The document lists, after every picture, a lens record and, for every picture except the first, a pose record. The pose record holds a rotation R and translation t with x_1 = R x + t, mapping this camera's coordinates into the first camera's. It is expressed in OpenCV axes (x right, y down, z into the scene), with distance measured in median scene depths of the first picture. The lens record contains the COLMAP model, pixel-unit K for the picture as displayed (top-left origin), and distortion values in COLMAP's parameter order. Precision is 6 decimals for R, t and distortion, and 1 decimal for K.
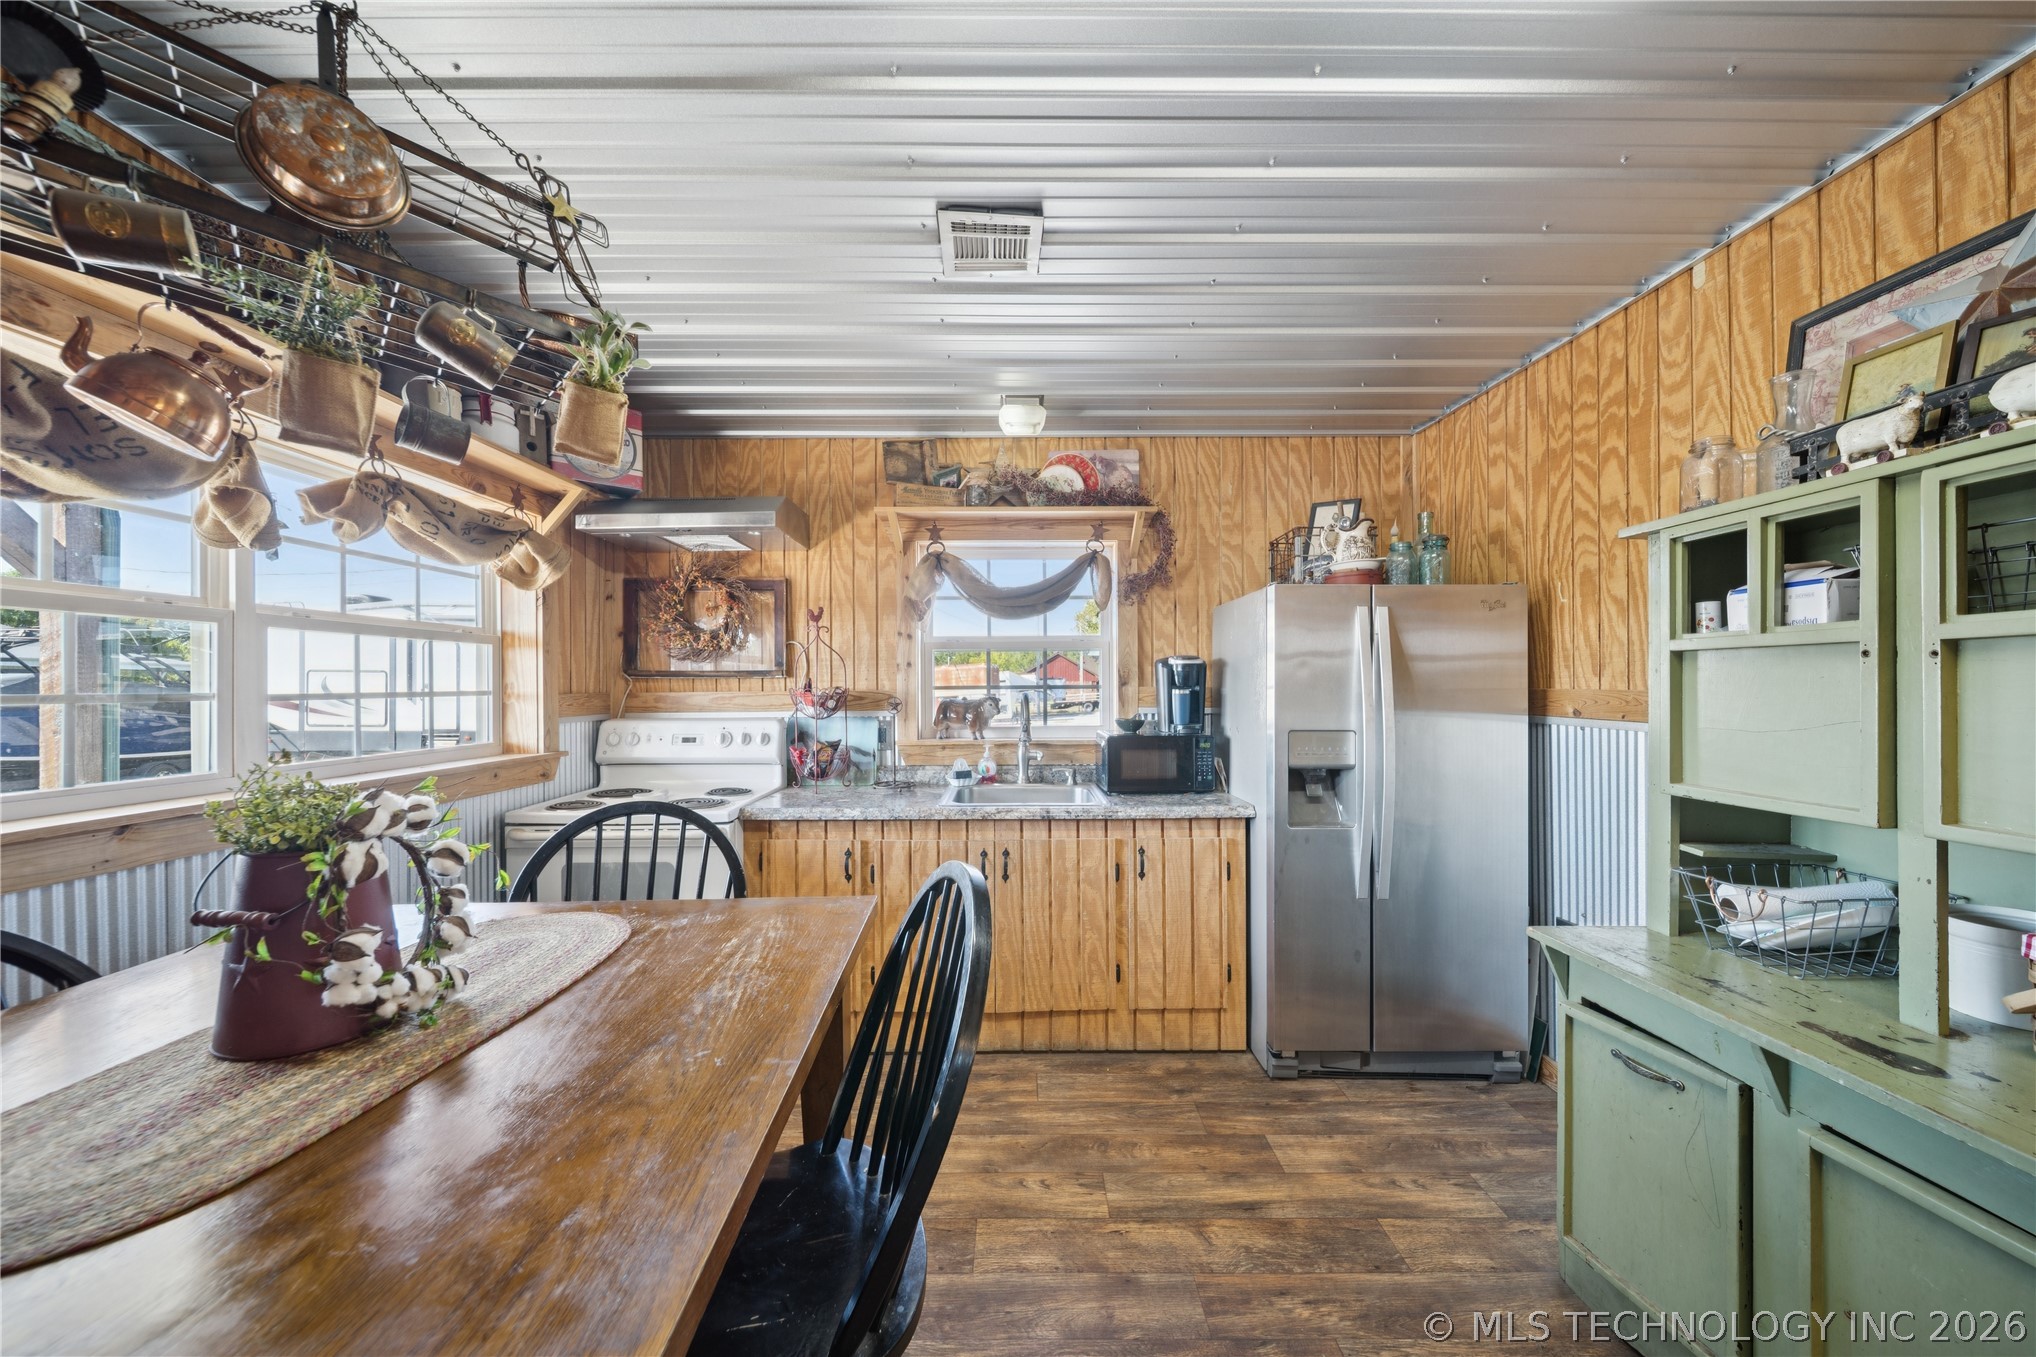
lens RADIAL K [[717.8, 0, 1022.2], [0, 717.8, 685.1], [0, 0, 1]] dist [0.002473, -0.000928]
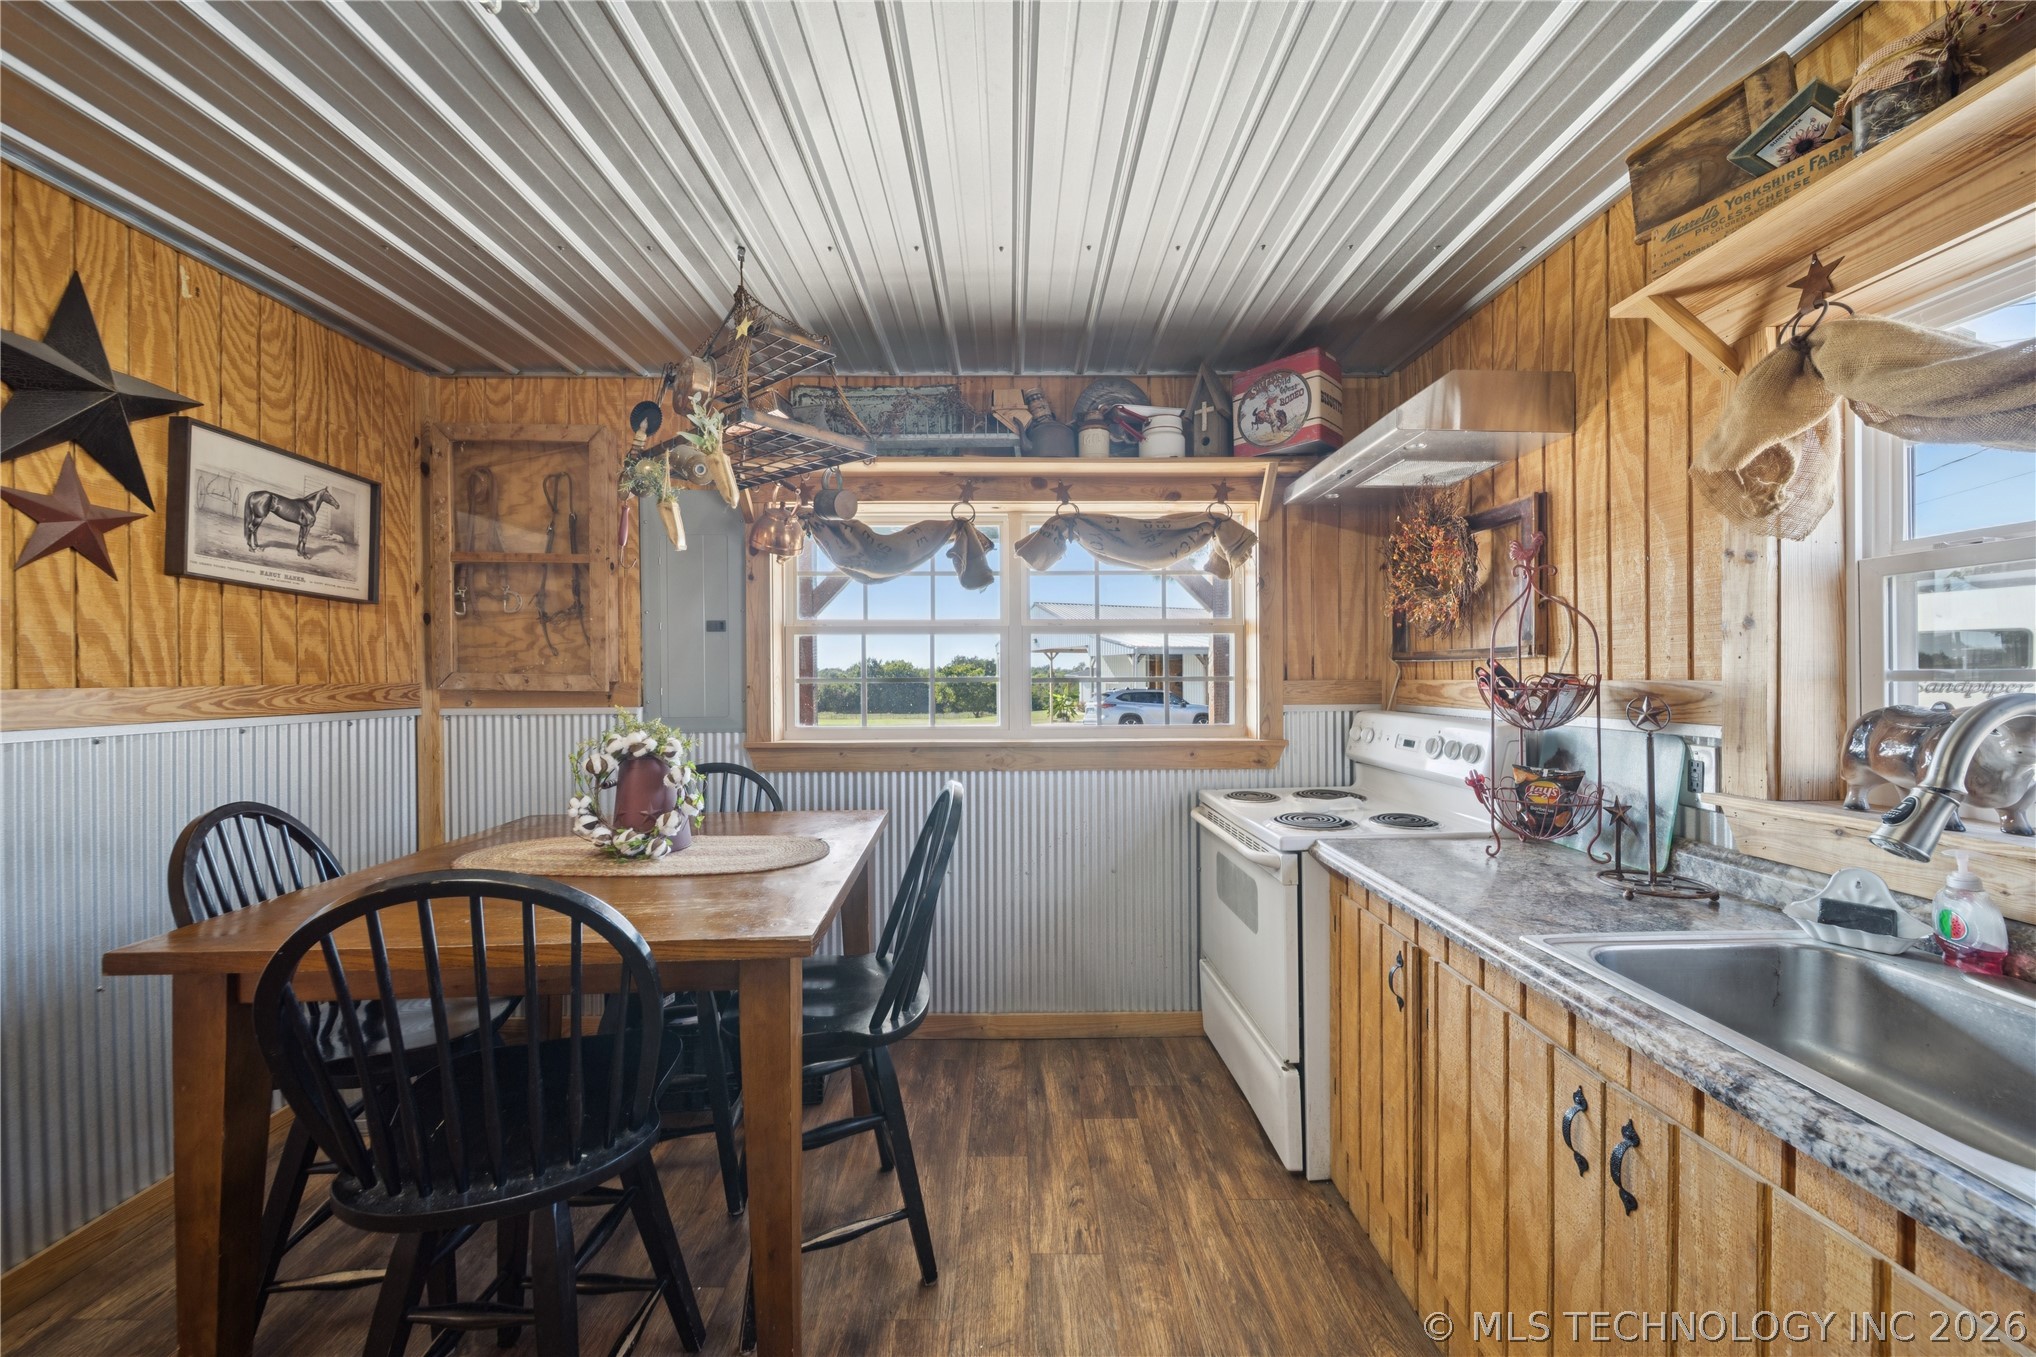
lens RADIAL K [[717.8, 0, 1022.4], [0, 717.8, 674.9], [0, 0, 1]] dist [0.002473, -0.000928]
pose [[-0.001393, 0.004681, -0.999988, 0.299394], [0.004268, 0.999980, 0.004675, -0.000248], [0.999990, -0.004261, -0.001413, 0.613876]]
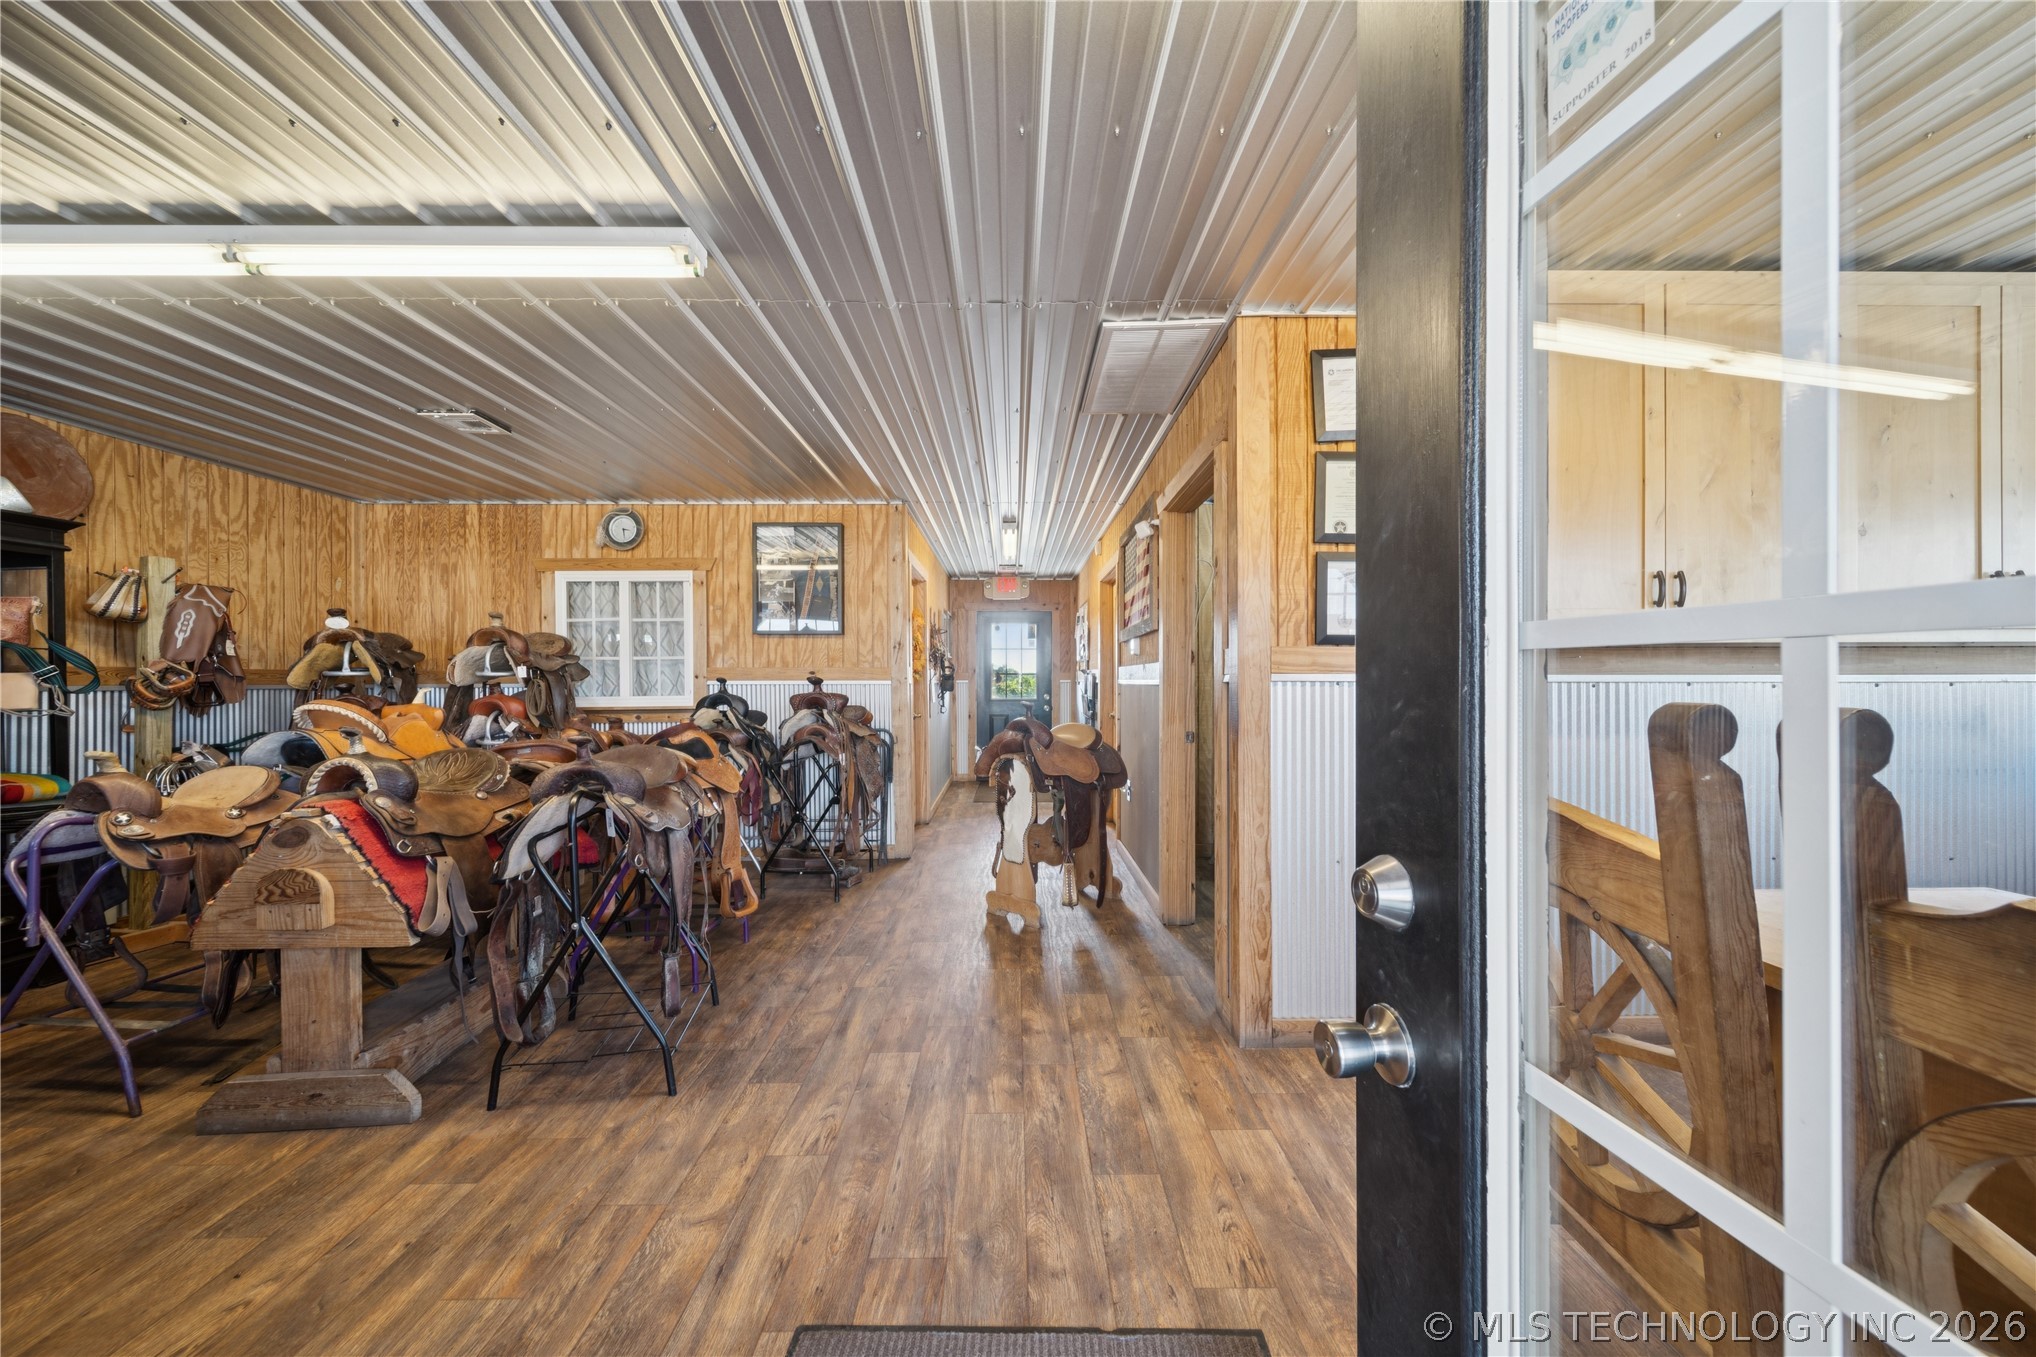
lens RADIAL K [[717.8, 0, 1027.4], [0, 717.8, 679.1], [0, 0, 1]] dist [0.002473, -0.000928]
pose [[-0.000317, 0.001775, -0.999998, 0.715288], [0.002608, 0.999995, 0.001775, 0.037148], [0.999997, -0.002608, -0.000321, 0.857583]]
